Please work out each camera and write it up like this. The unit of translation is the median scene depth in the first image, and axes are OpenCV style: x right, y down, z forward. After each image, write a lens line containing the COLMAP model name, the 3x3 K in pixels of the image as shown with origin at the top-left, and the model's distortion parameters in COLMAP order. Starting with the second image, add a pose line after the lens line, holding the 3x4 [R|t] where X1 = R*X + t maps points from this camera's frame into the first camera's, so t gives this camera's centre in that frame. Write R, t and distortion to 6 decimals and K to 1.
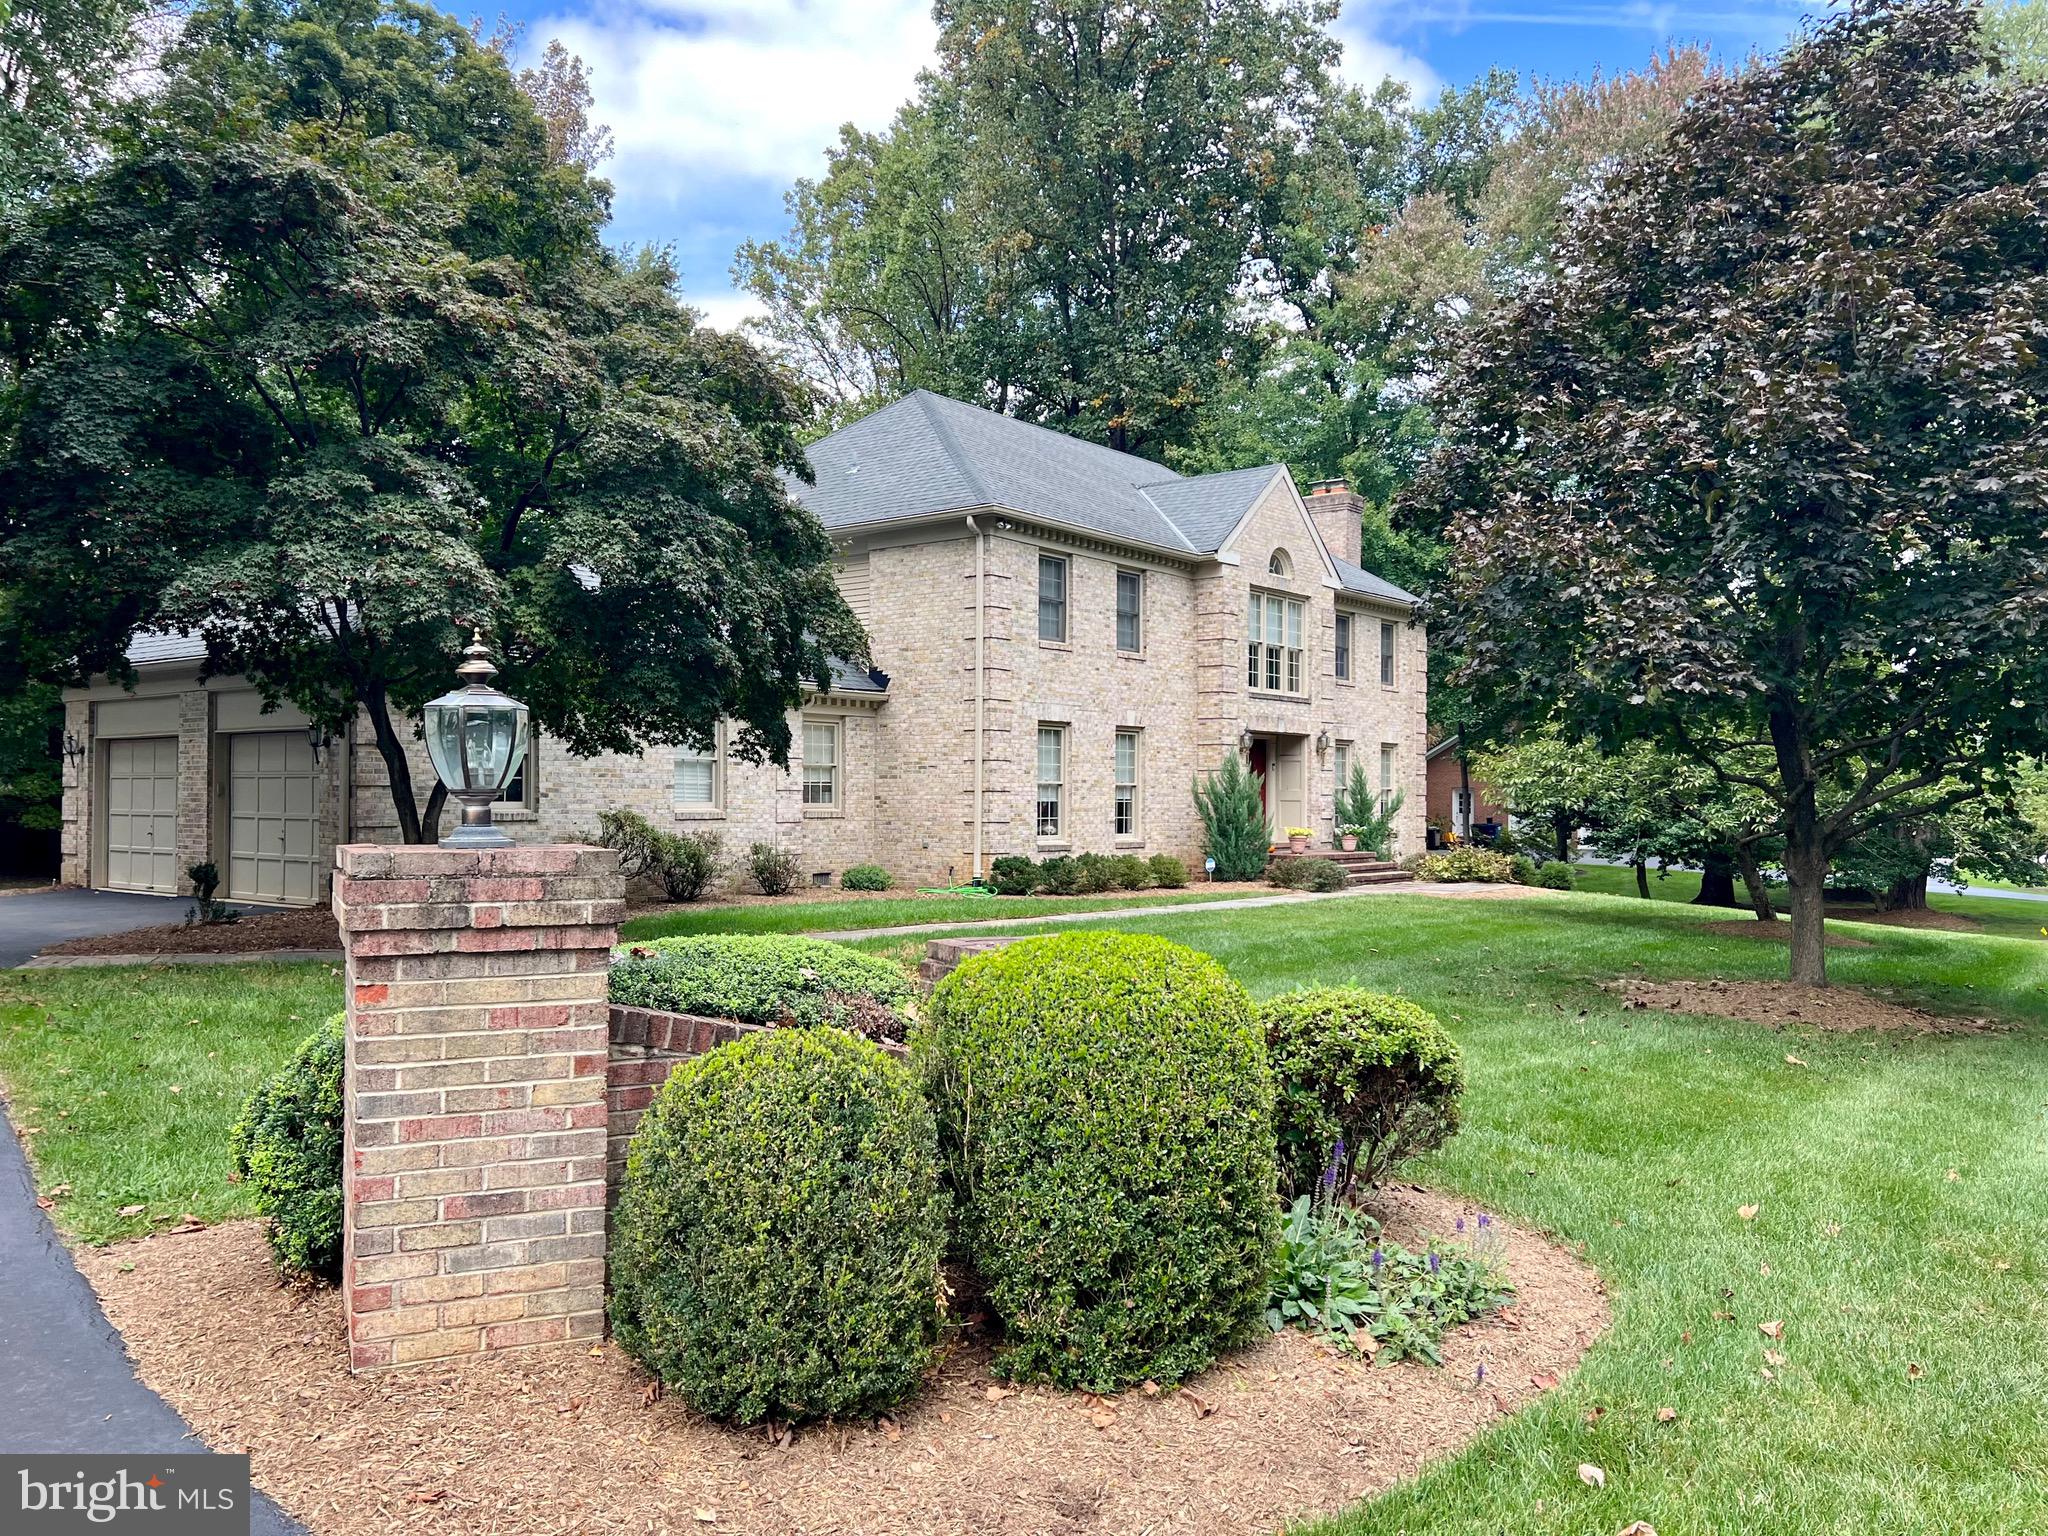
lens RADIAL K [[1546.8, 0, 1024.0], [0, 1546.8, 768.0], [0, 0, 1]] dist [-0.000298, -0.000022]
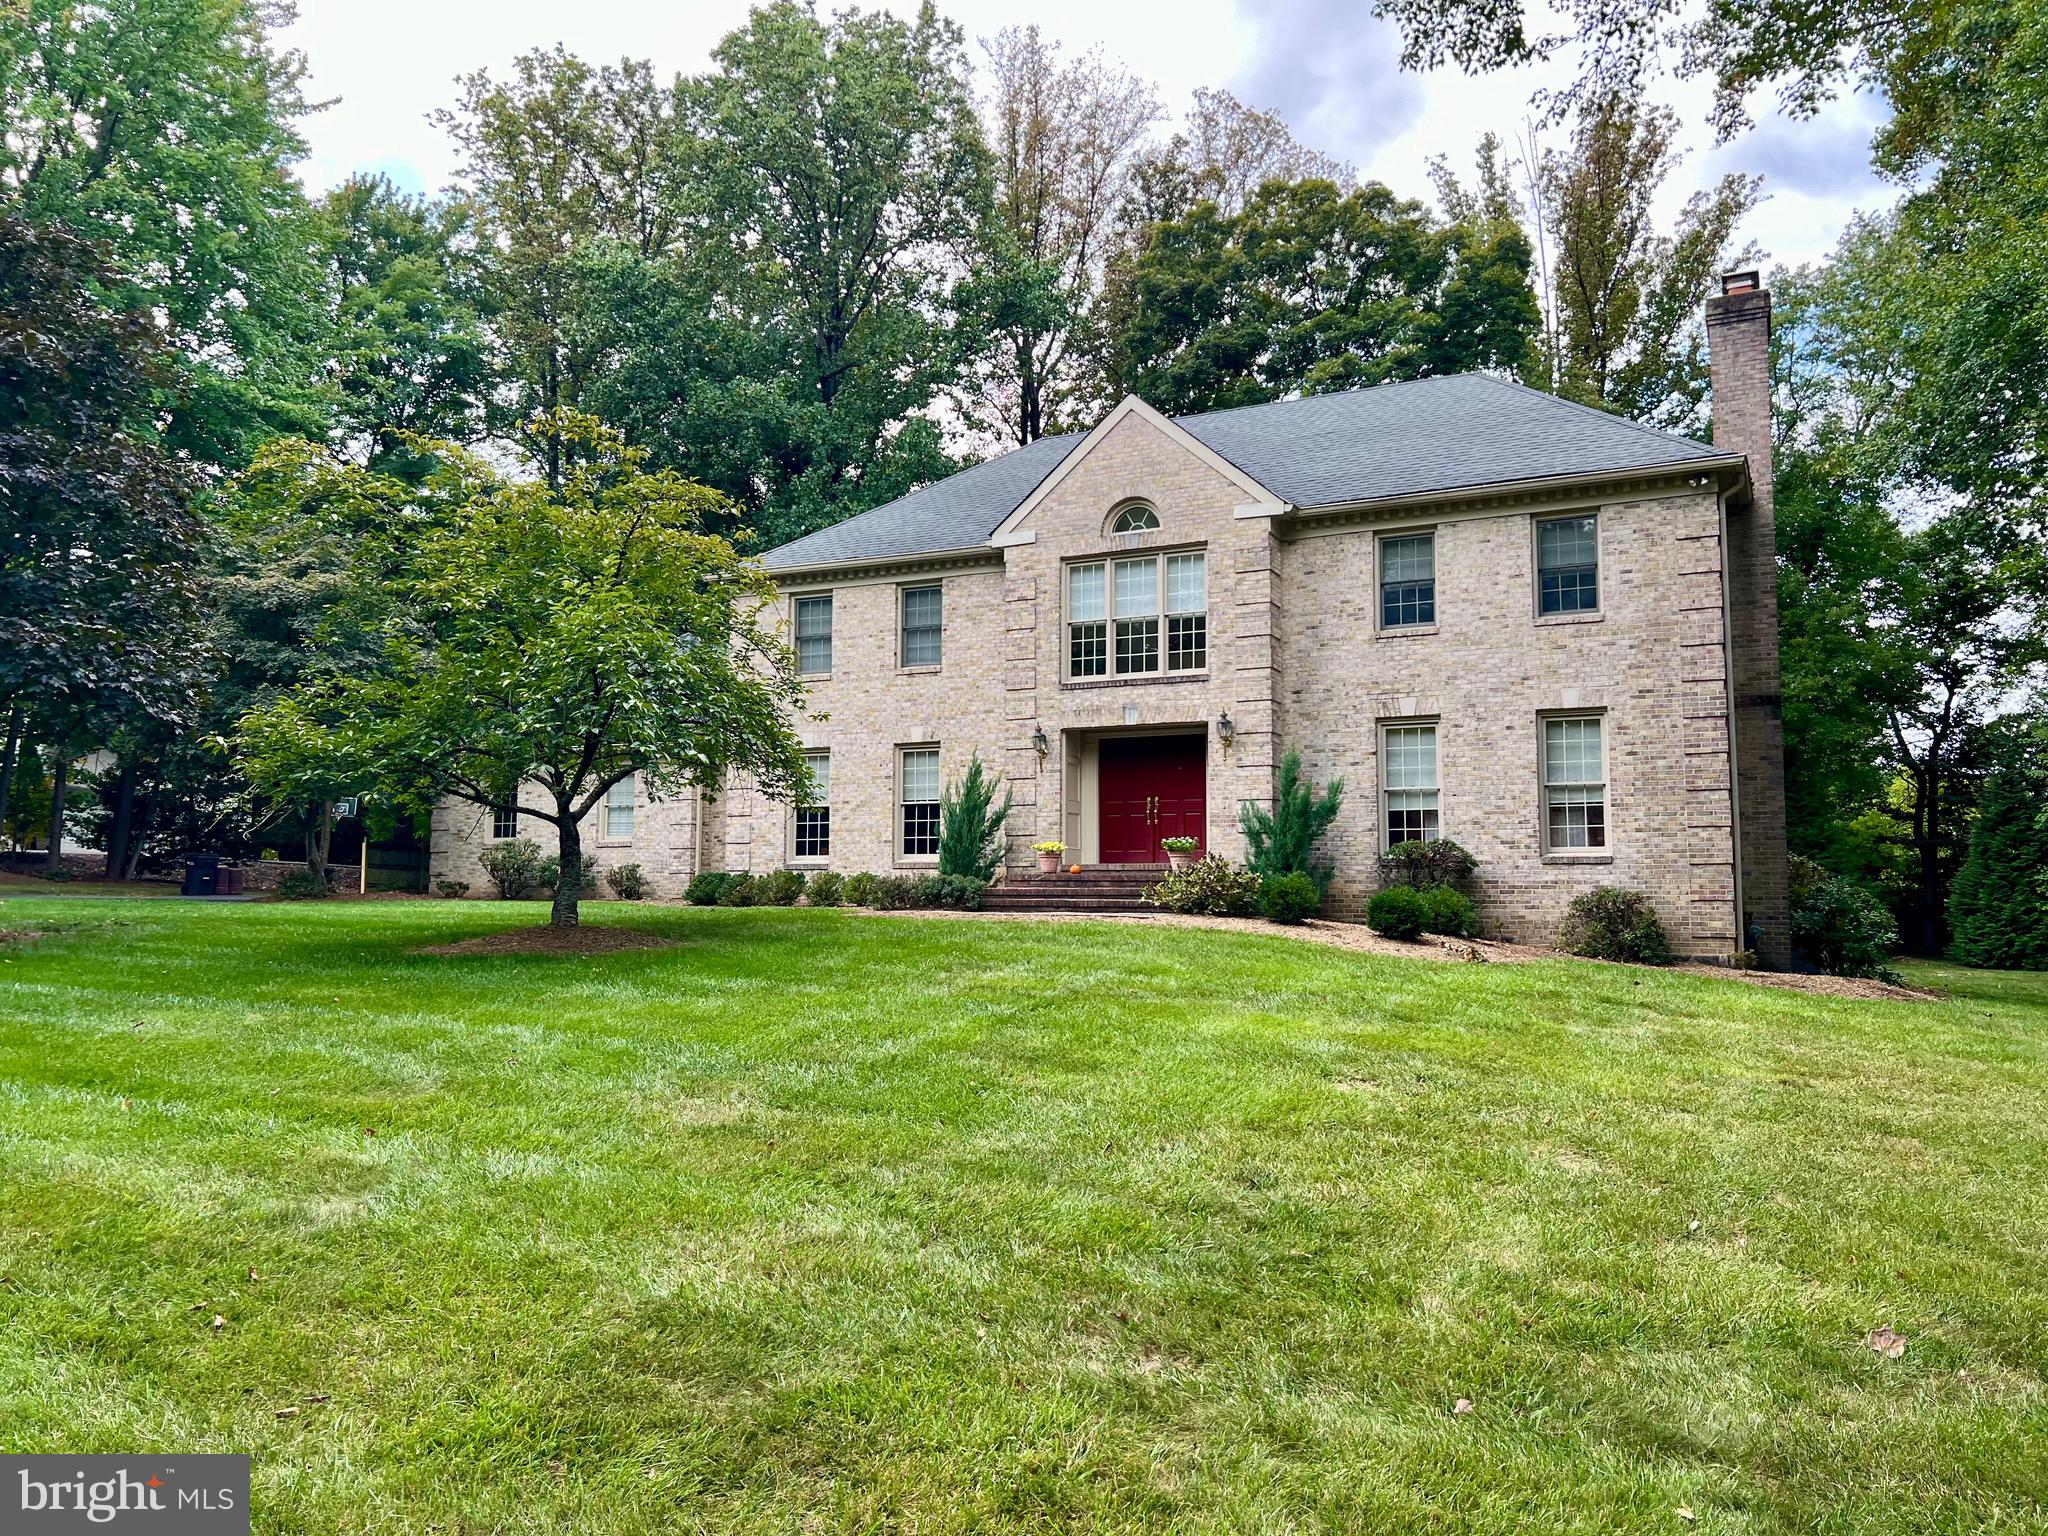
lens RADIAL K [[1546.8, 0, 1024.0], [0, 1546.8, 768.0], [0, 0, 1]] dist [-0.000298, -0.000022]
pose [[0.173777, -0.095347, -0.980158, 0.930677], [0.004865, 0.995373, -0.095965, 0.074274], [0.984773, 0.011908, 0.173437, 0.811257]]
